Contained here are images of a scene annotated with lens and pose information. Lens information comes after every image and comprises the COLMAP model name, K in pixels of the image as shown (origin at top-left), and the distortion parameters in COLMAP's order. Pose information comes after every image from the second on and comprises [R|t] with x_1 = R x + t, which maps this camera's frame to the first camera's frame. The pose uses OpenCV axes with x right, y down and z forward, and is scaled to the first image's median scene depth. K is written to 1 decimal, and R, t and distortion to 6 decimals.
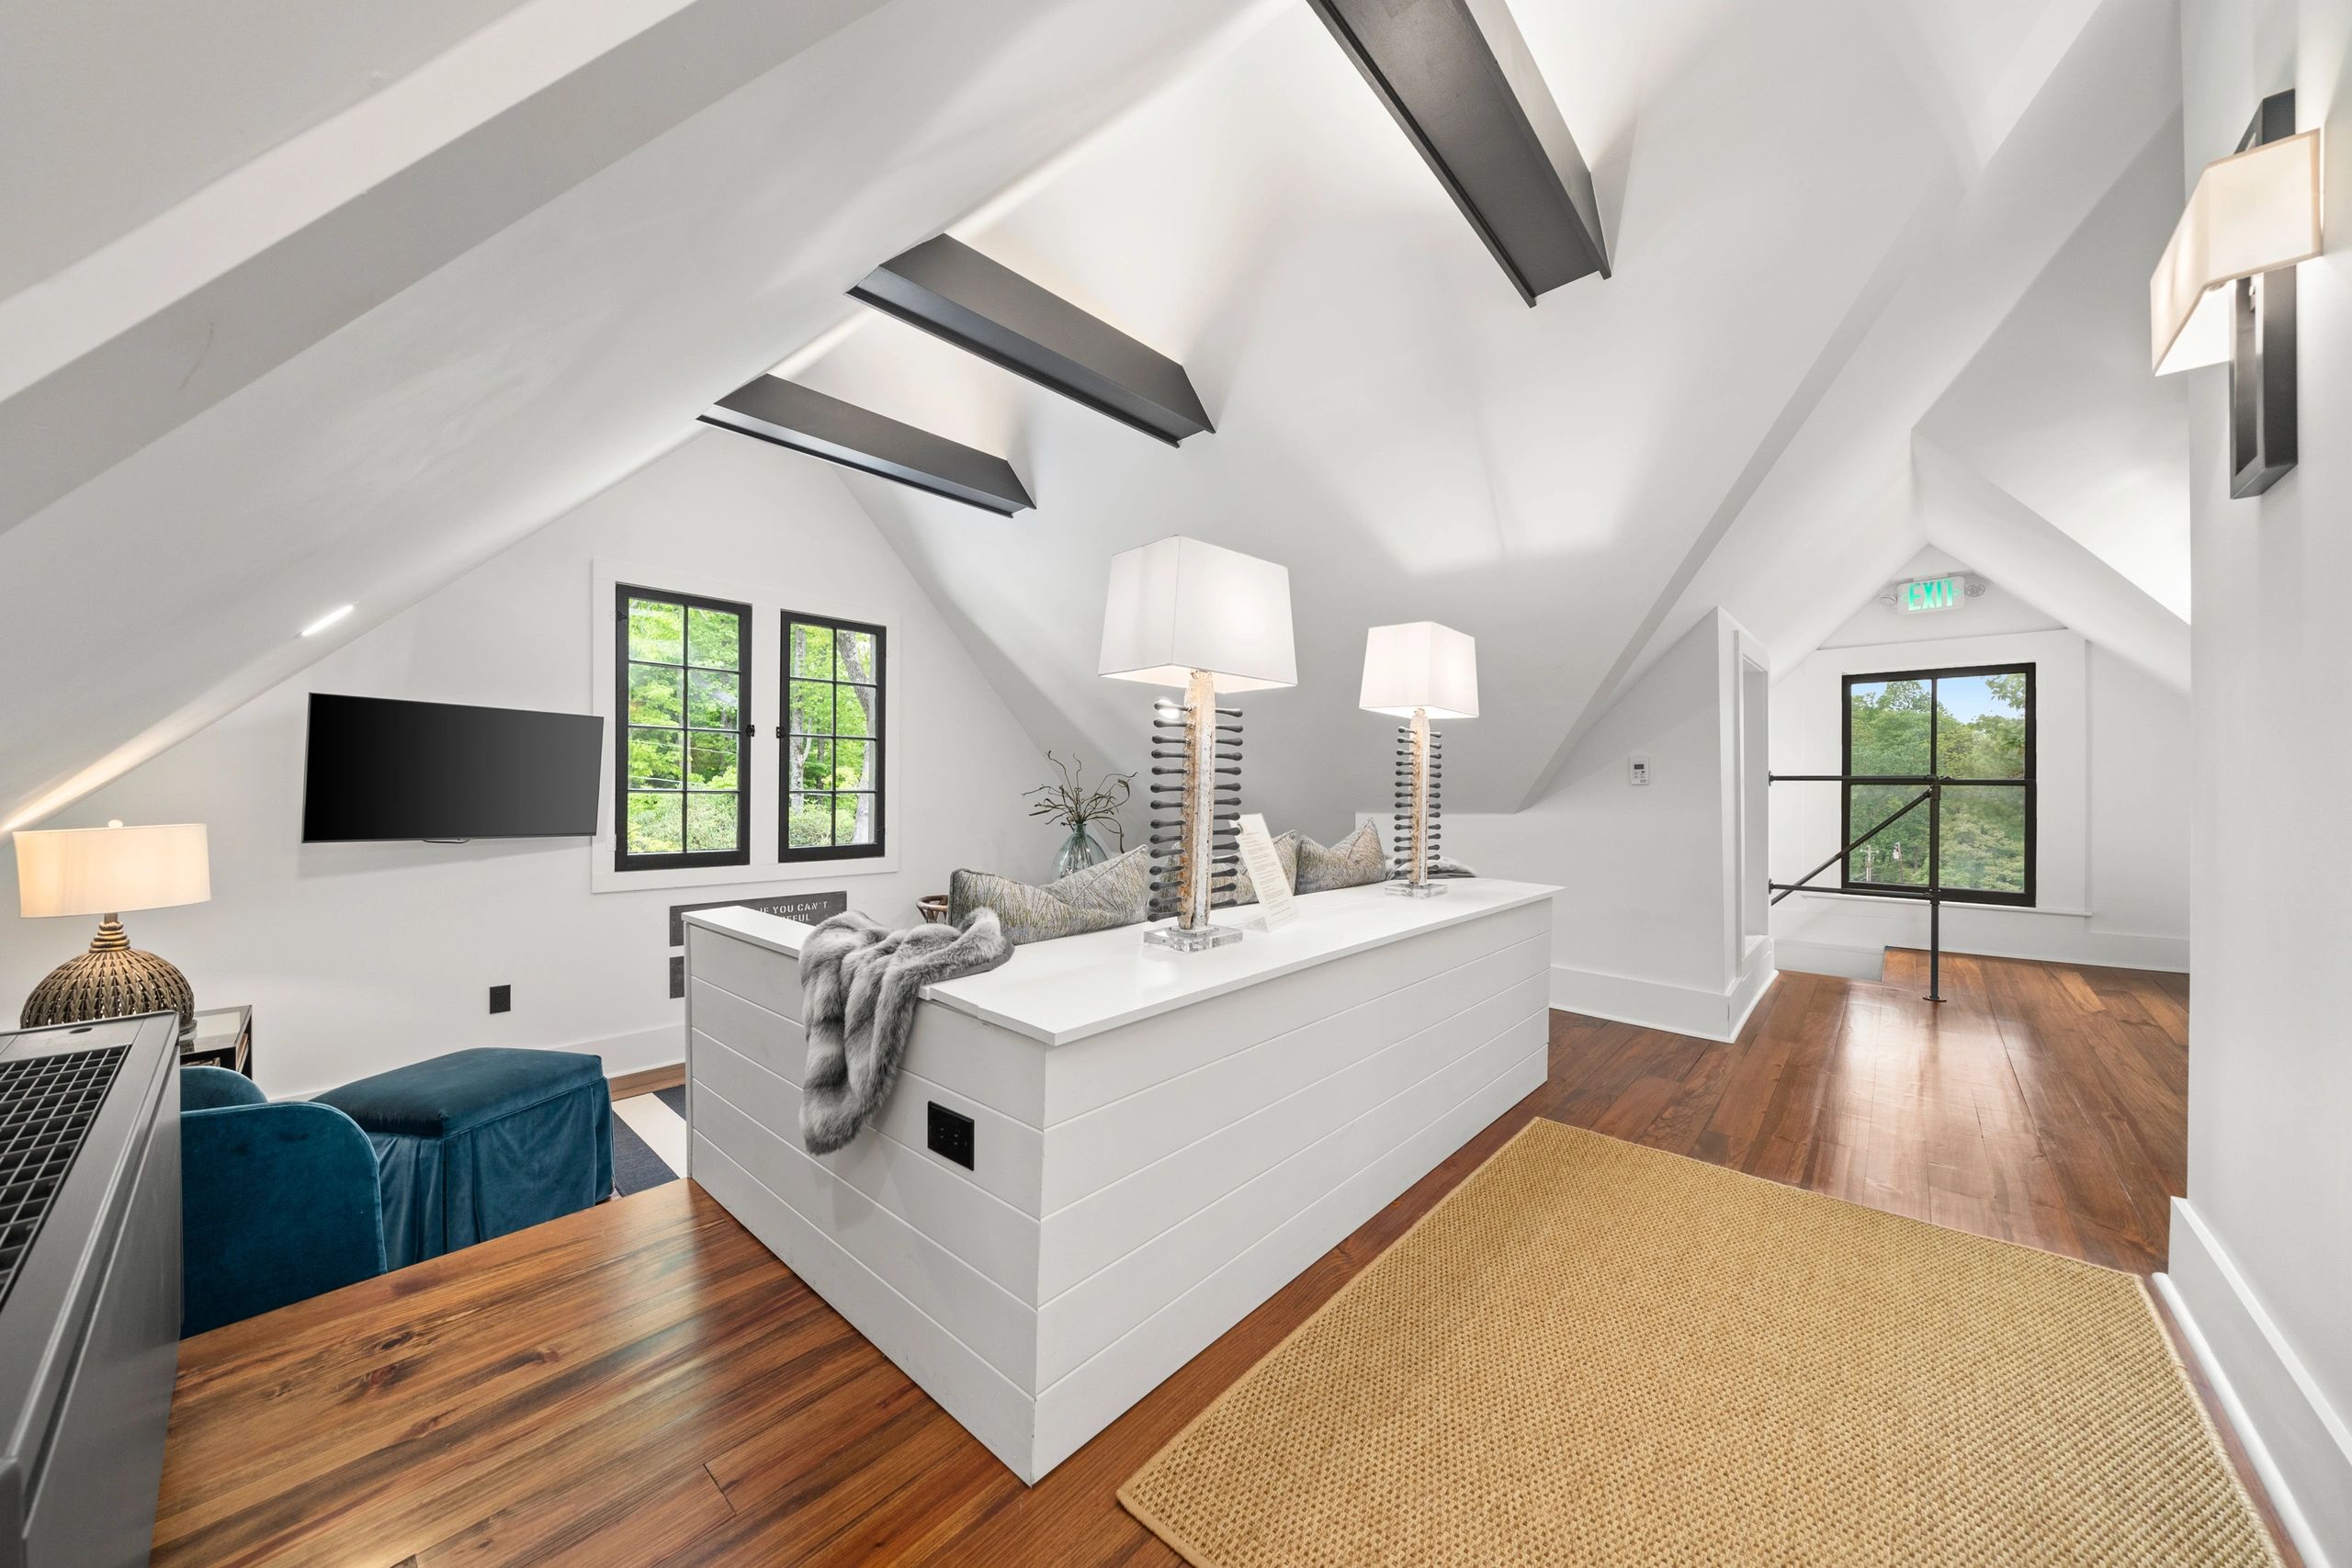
lens RADIAL K [[810.3, 0, 1178.3], [0, 810.3, 782.8], [0, 0, 1]] dist [-0.003273, 0.000034]
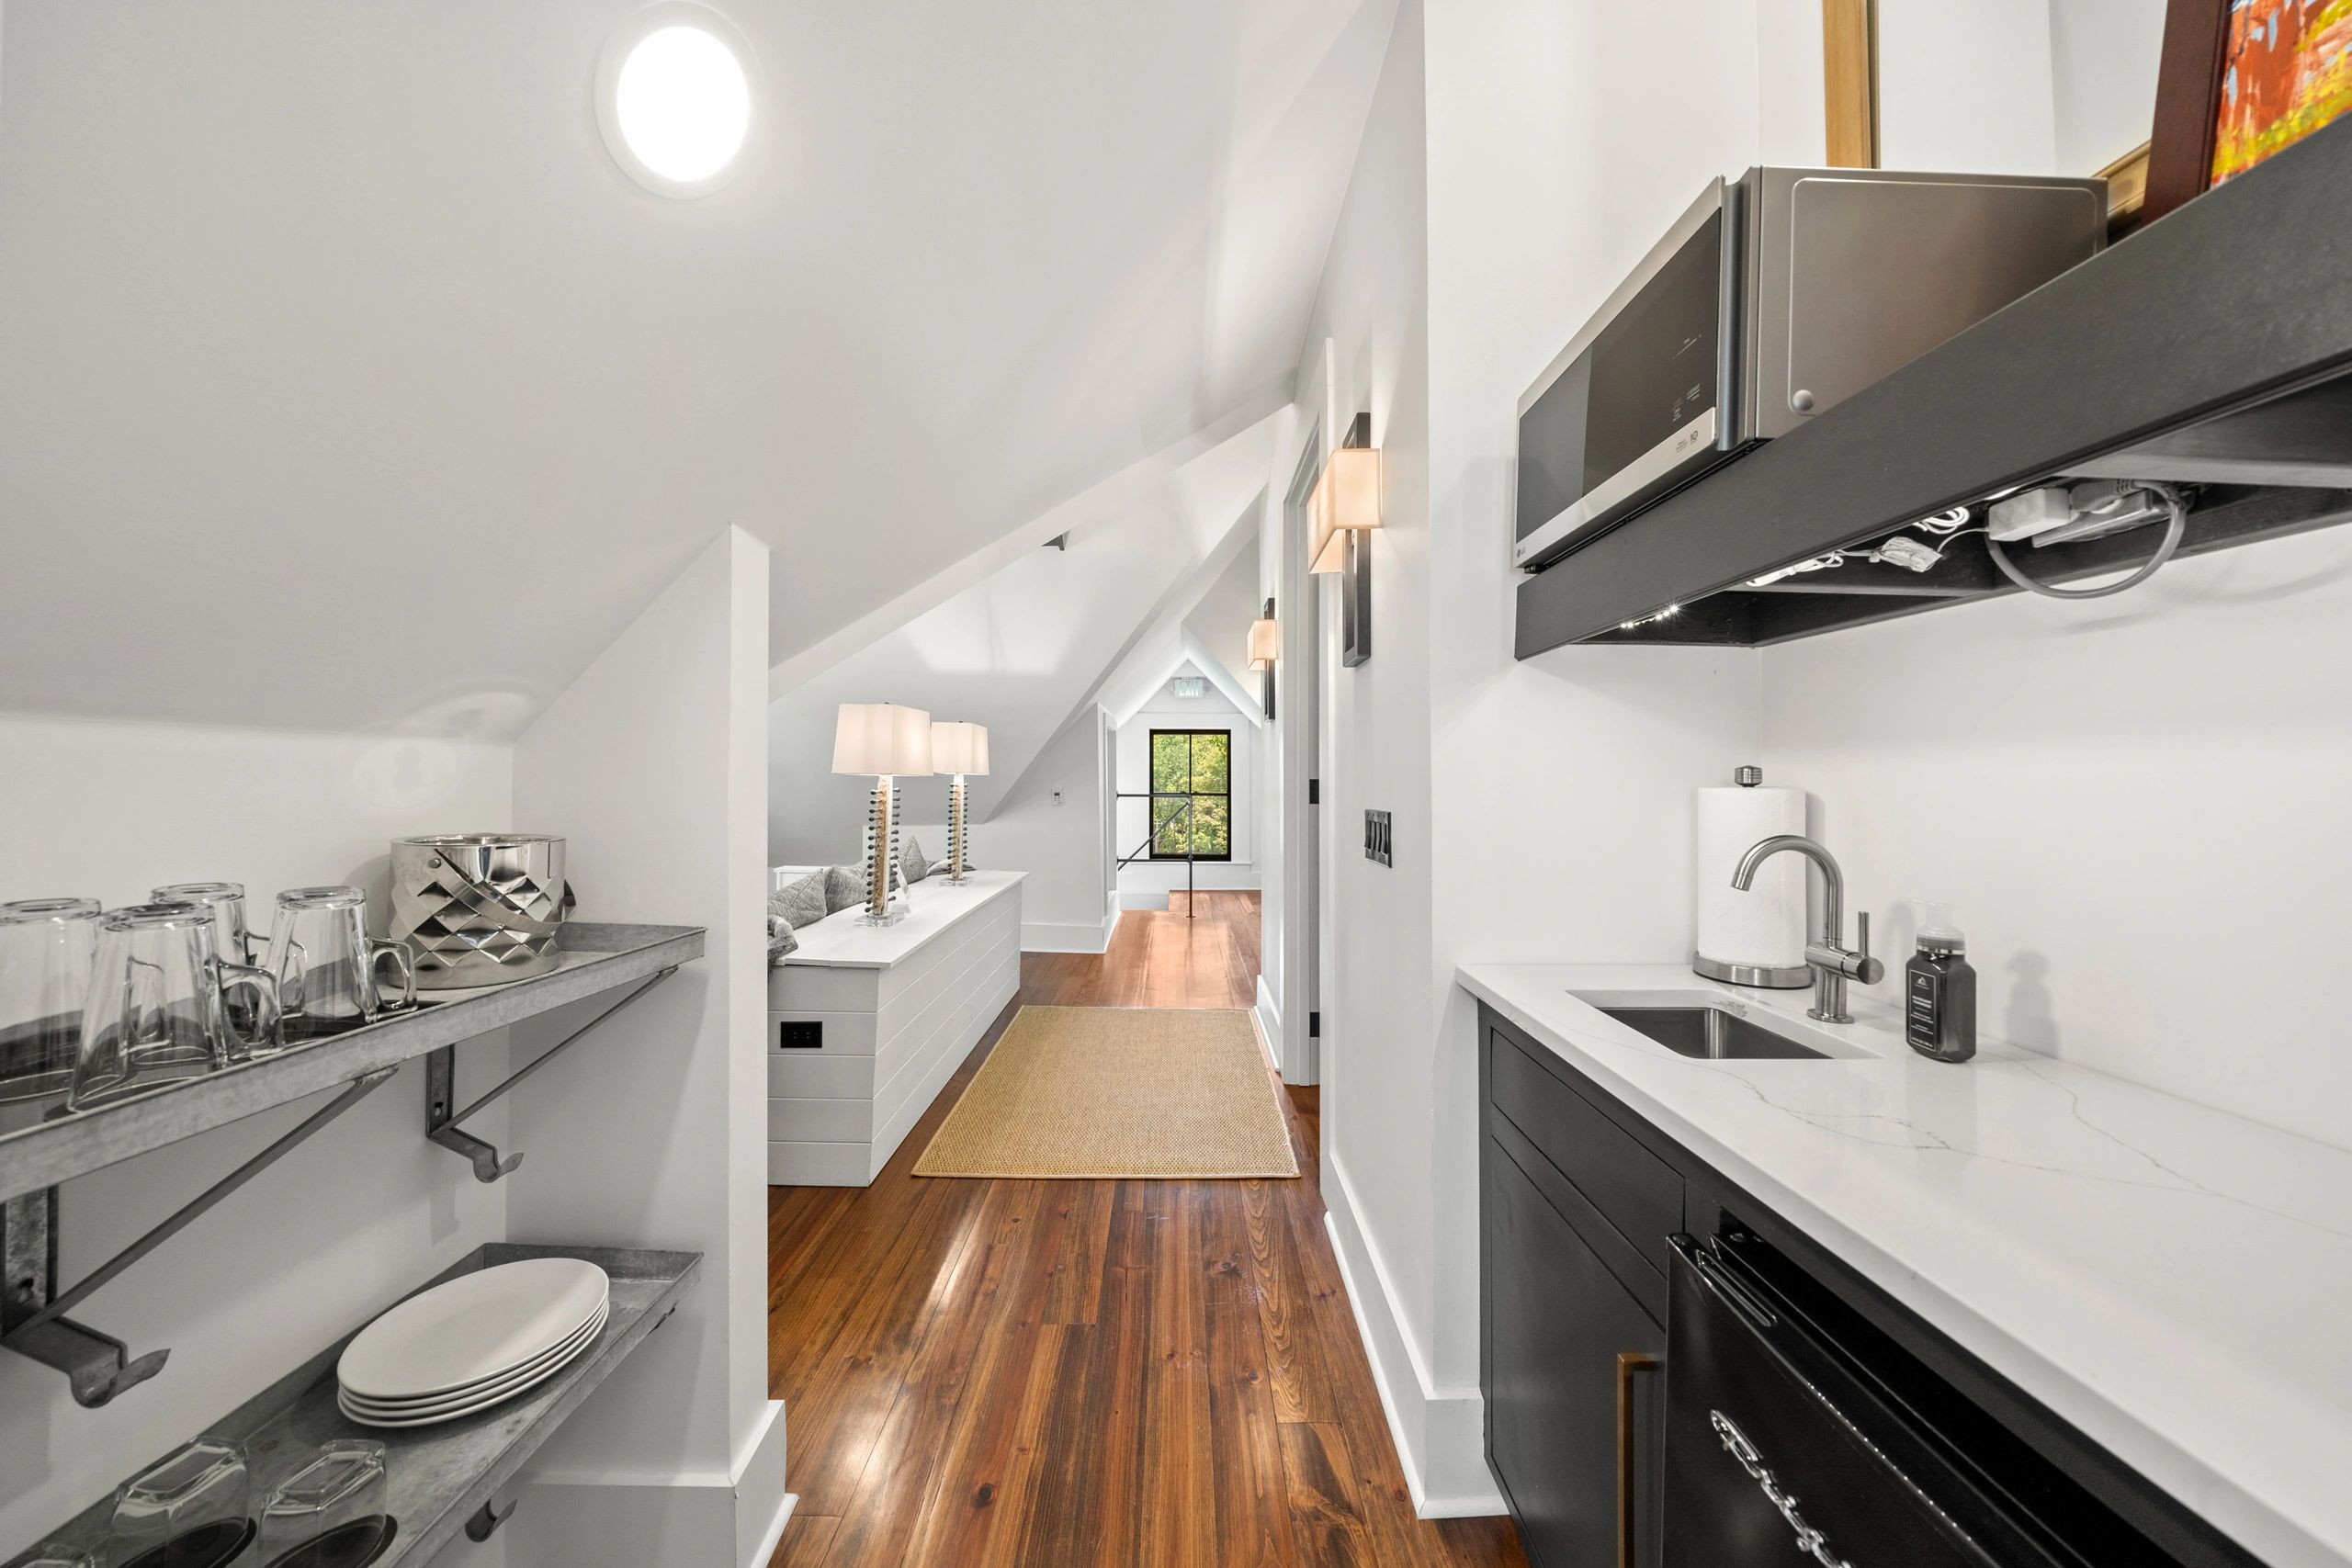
lens RADIAL K [[810.3, 0, 1181.9], [0, 810.3, 783.5], [0, 0, 1]] dist [-0.003273, 0.000034]
pose [[0.737743, -0.009117, 0.675020, -0.853644], [-0.001508, 0.999884, 0.015153, -0.164931], [-0.675080, -0.012197, 0.737644, -0.917928]]
